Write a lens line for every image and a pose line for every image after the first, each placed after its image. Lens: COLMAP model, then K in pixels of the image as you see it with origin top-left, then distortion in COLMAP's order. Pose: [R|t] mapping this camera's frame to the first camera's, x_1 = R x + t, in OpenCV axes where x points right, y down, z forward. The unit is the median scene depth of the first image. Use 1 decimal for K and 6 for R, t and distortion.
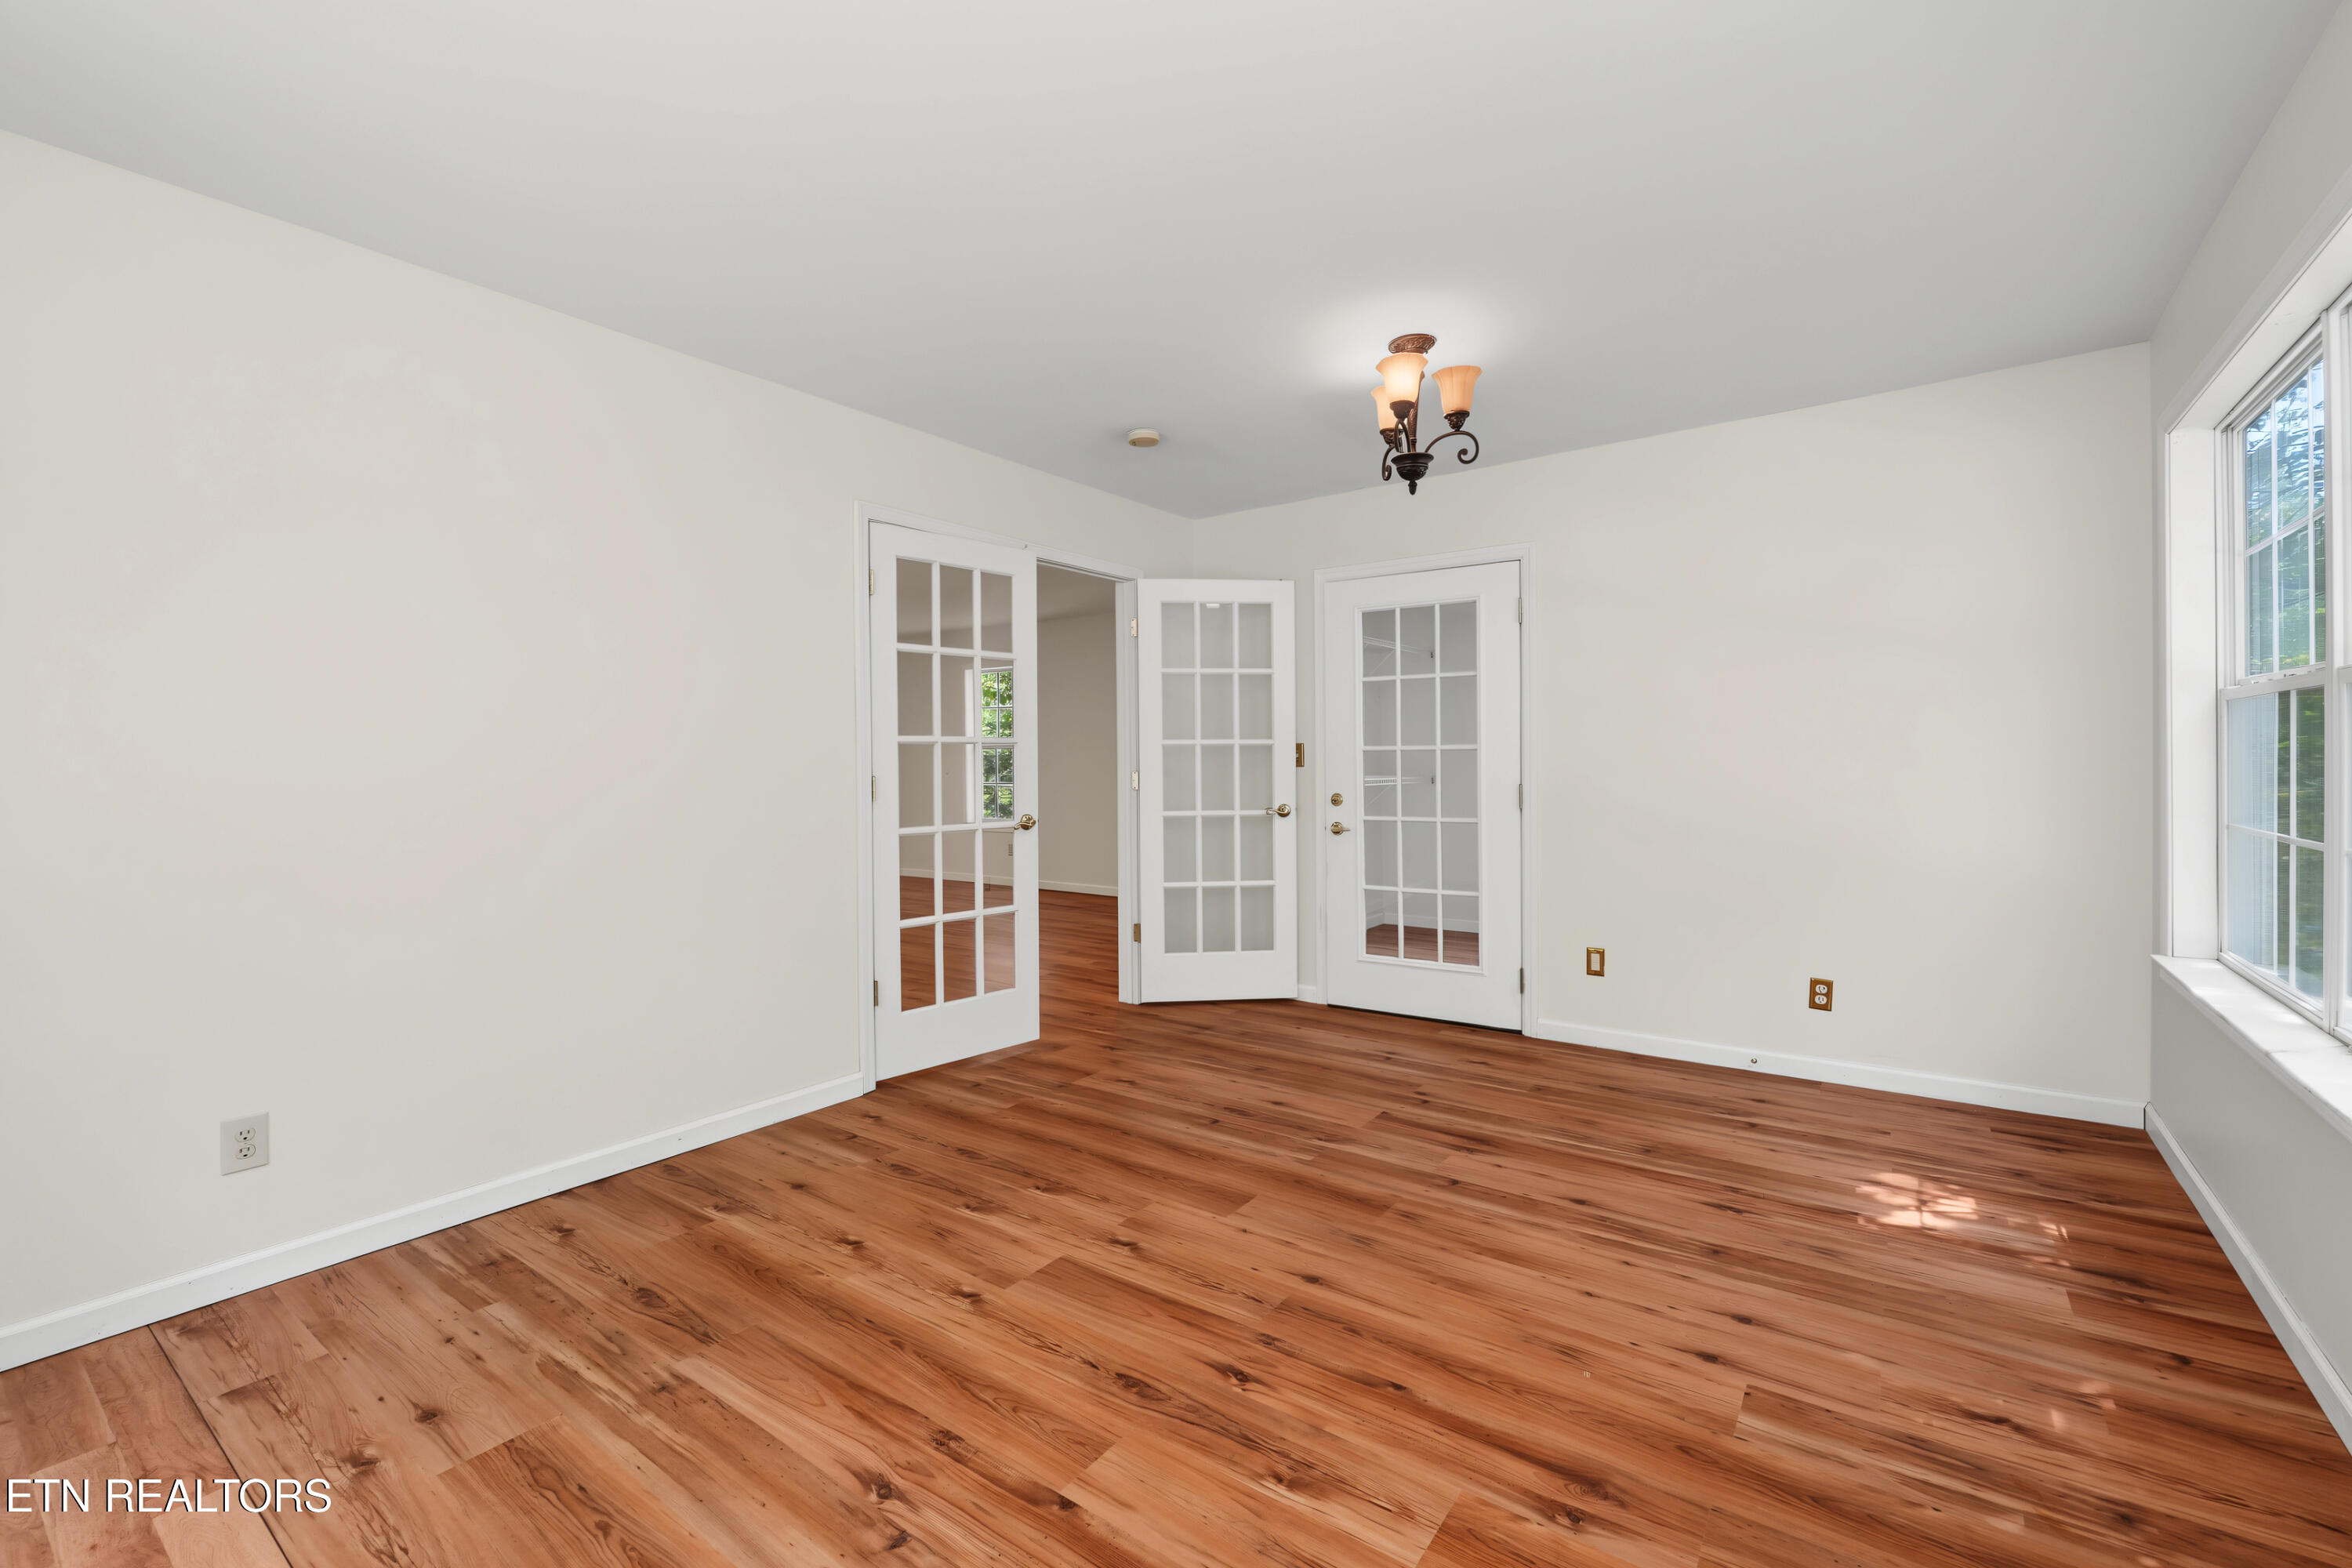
lens RADIAL K [[1009.4, 0, 1176.2], [0, 1009.4, 770.3], [0, 0, 1]] dist [-0.007793, 0.000988]
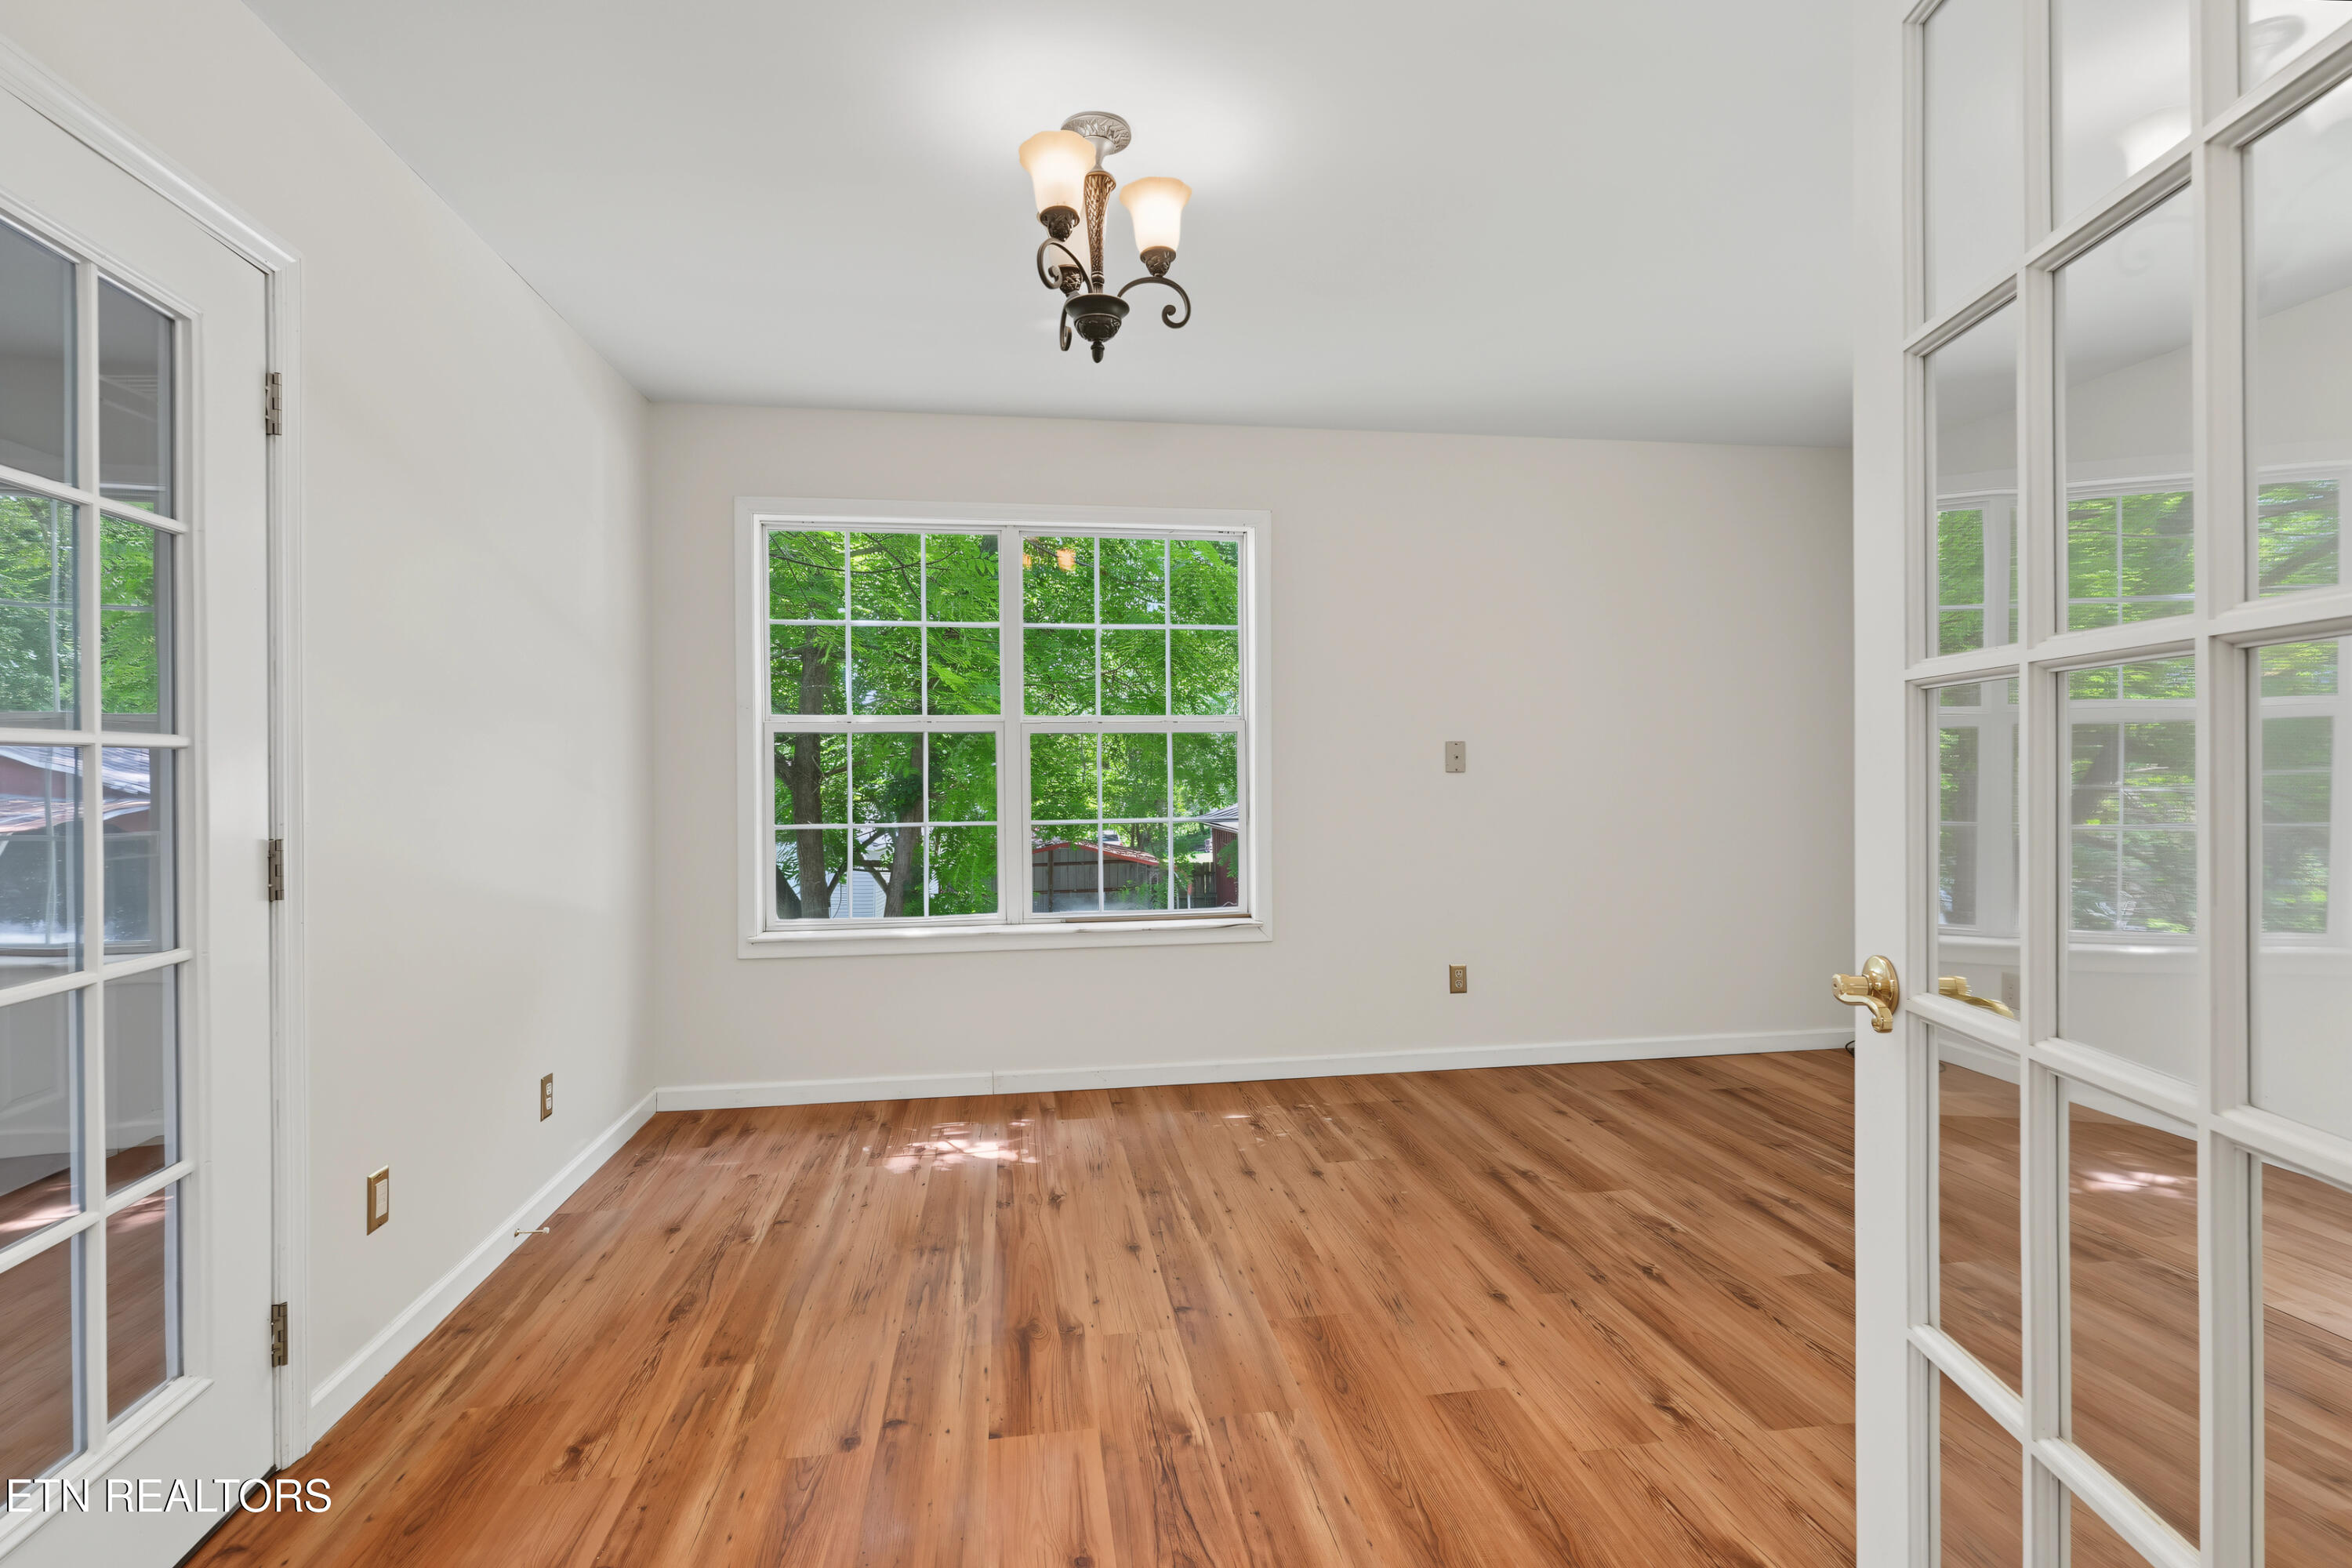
lens RADIAL K [[1154.3, 0, 1177.6], [0, 1154.3, 775.7], [0, 0, 1]] dist [-0.006481, 0.001411]
pose [[-0.729003, 0.010902, 0.684424, -0.353610], [0.021784, 0.999736, 0.007279, -0.001795], [-0.684164, 0.020216, -0.729048, 1.783246]]
